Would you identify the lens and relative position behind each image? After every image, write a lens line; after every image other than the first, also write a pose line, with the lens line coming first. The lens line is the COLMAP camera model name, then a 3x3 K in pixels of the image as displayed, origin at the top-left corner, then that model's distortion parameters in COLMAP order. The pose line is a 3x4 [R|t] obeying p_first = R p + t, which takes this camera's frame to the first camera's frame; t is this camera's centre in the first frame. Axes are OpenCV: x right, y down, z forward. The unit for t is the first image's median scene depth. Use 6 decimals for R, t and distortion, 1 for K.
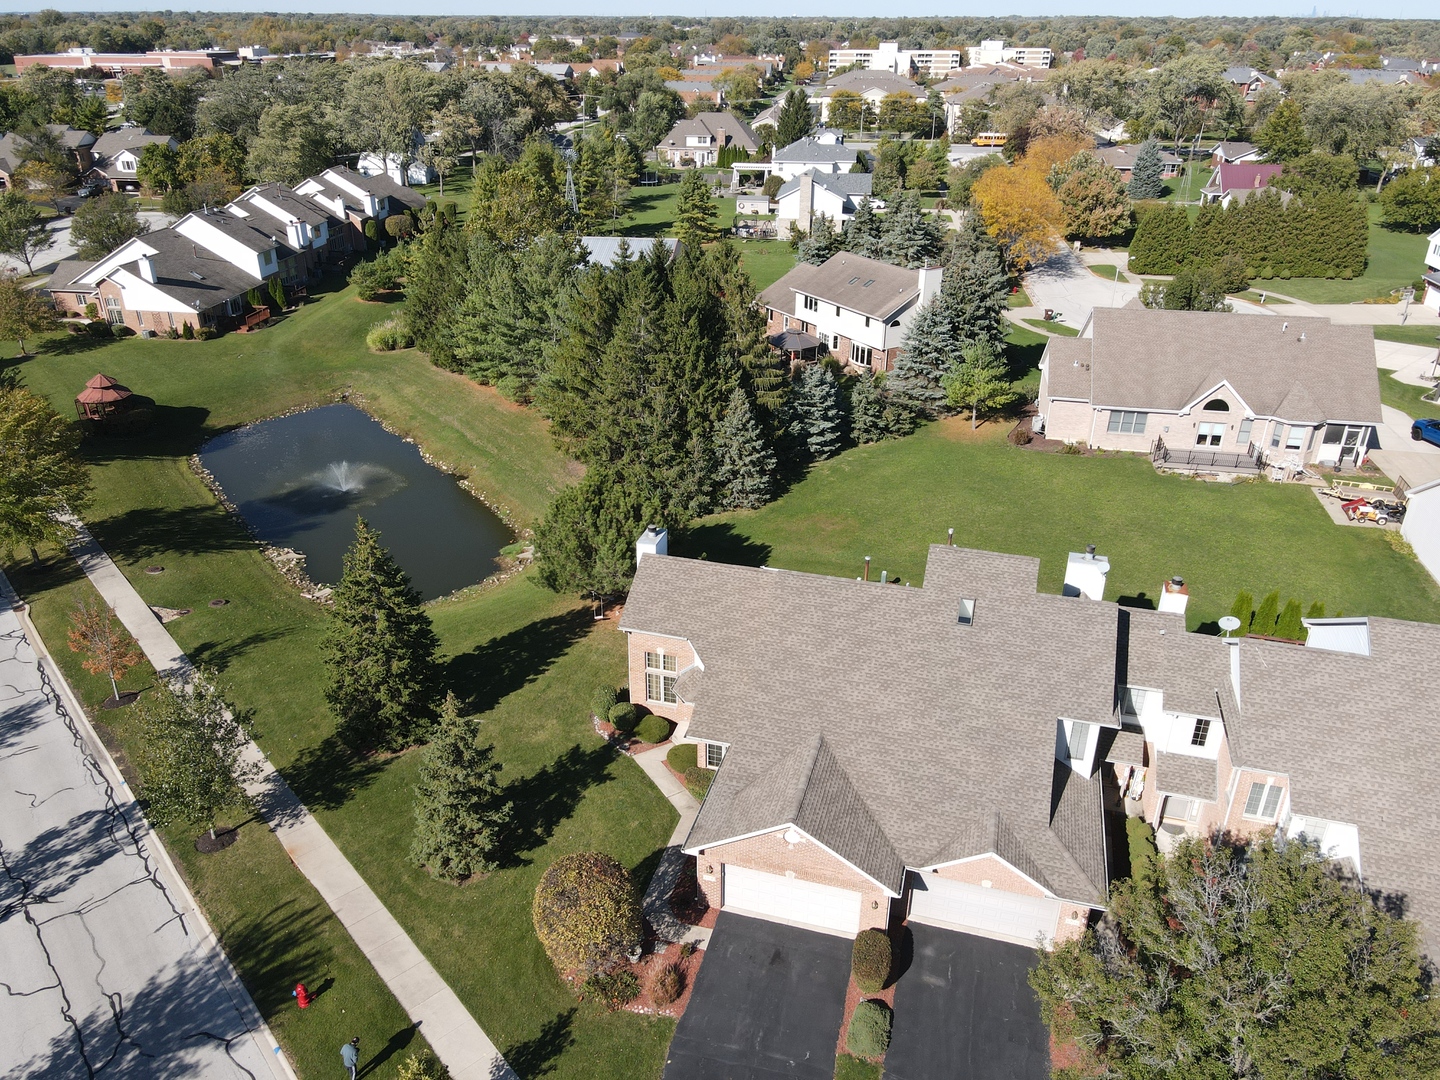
lens RADIAL K [[1054.9, 0, 715.6], [0, 1054.9, 541.9], [0, 0, 1]] dist [-0.005450, 0.044447]
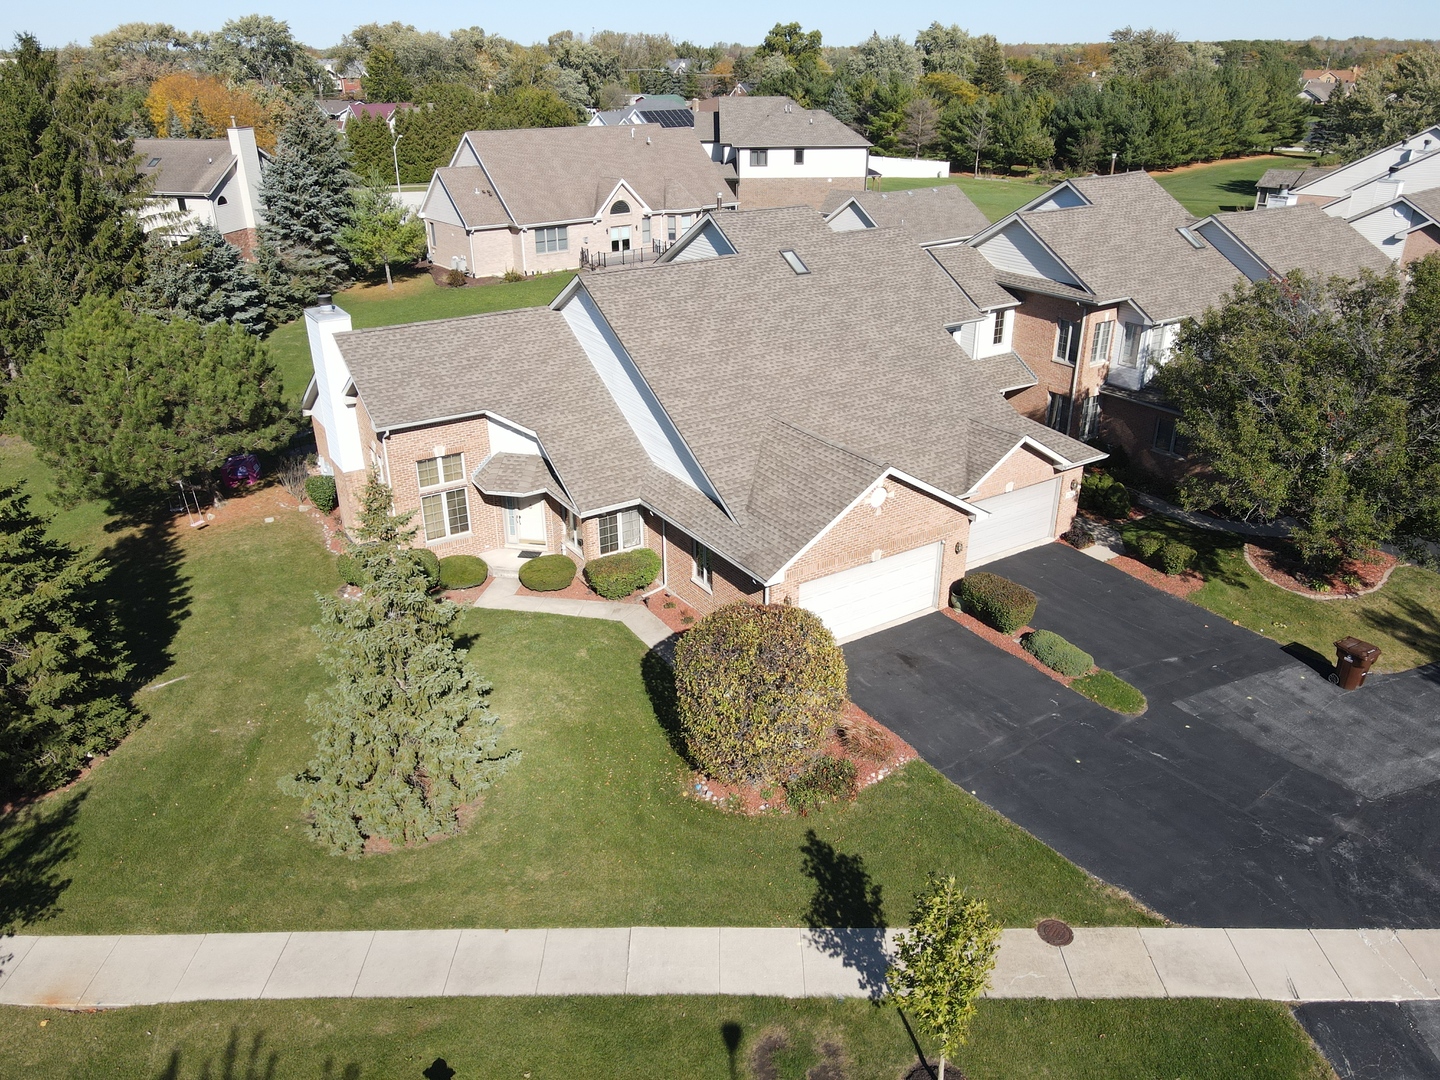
lens RADIAL K [[1054.9, 0, 715.6], [0, 1054.9, 541.9], [0, 0, 1]] dist [-0.005450, 0.044447]
pose [[0.661153, -0.323498, 0.676923, -0.416148], [0.343373, 0.932693, 0.110356, 0.147459], [-0.667062, 0.159475, 0.727734, 0.421806]]
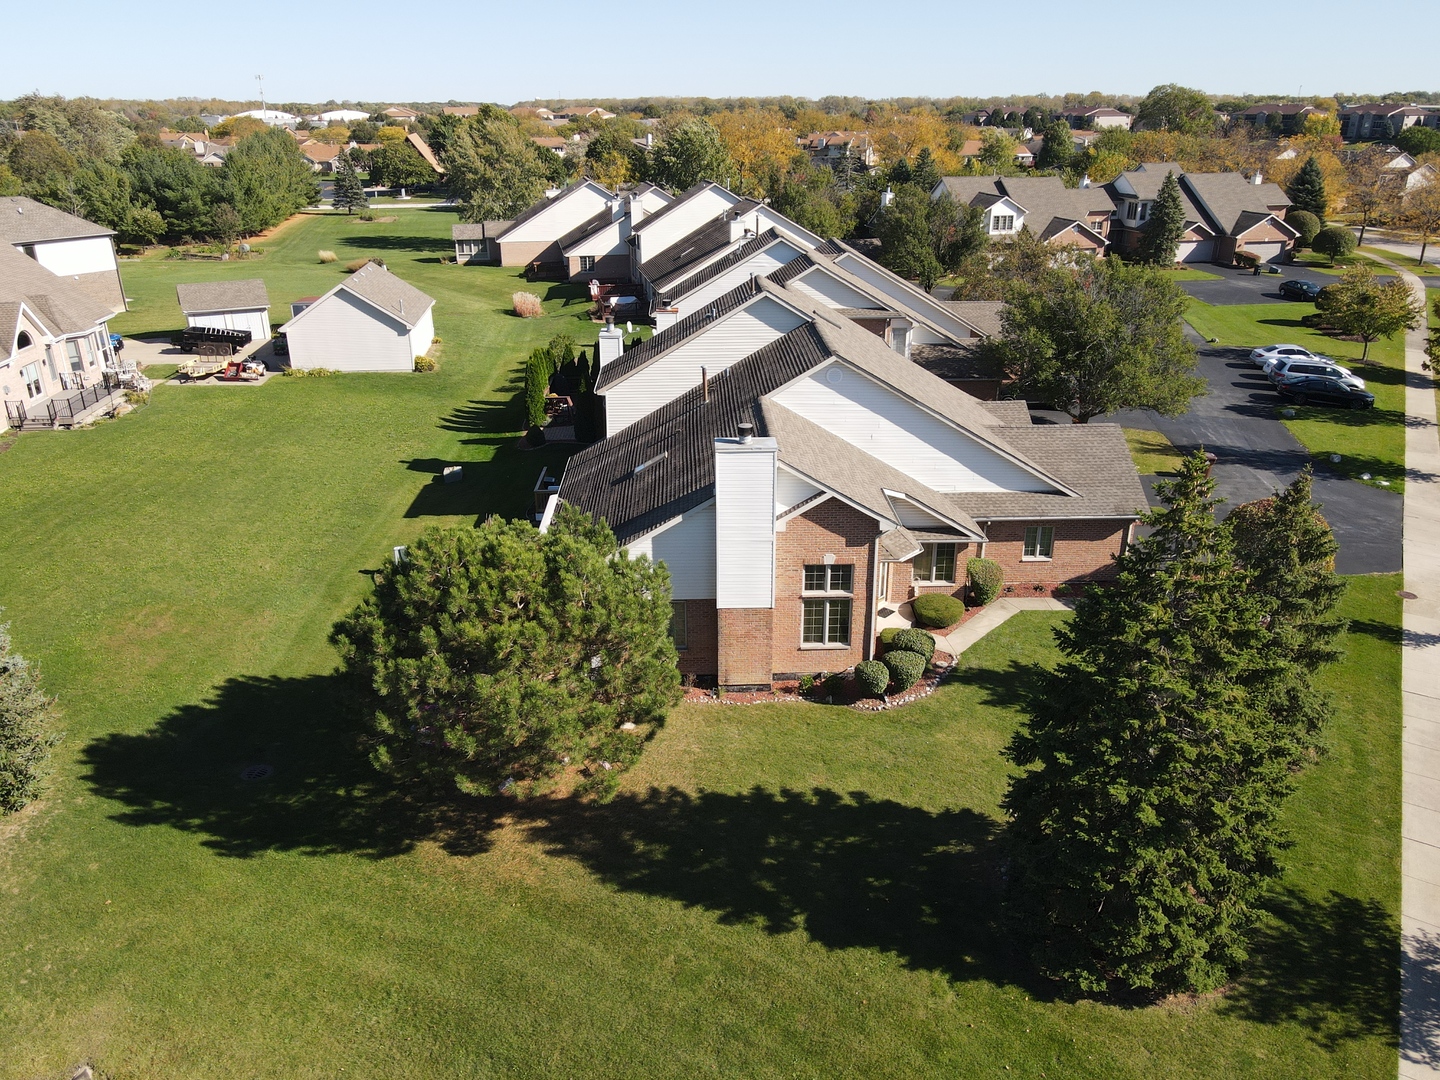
lens RADIAL K [[1054.9, 0, 715.6], [0, 1054.9, 541.9], [0, 0, 1]] dist [-0.005450, 0.044447]
pose [[-0.300376, -0.367317, 0.880257, -0.644278], [0.422924, 0.775905, 0.468089, -0.269833], [-0.854933, 0.512884, -0.077716, 1.176139]]
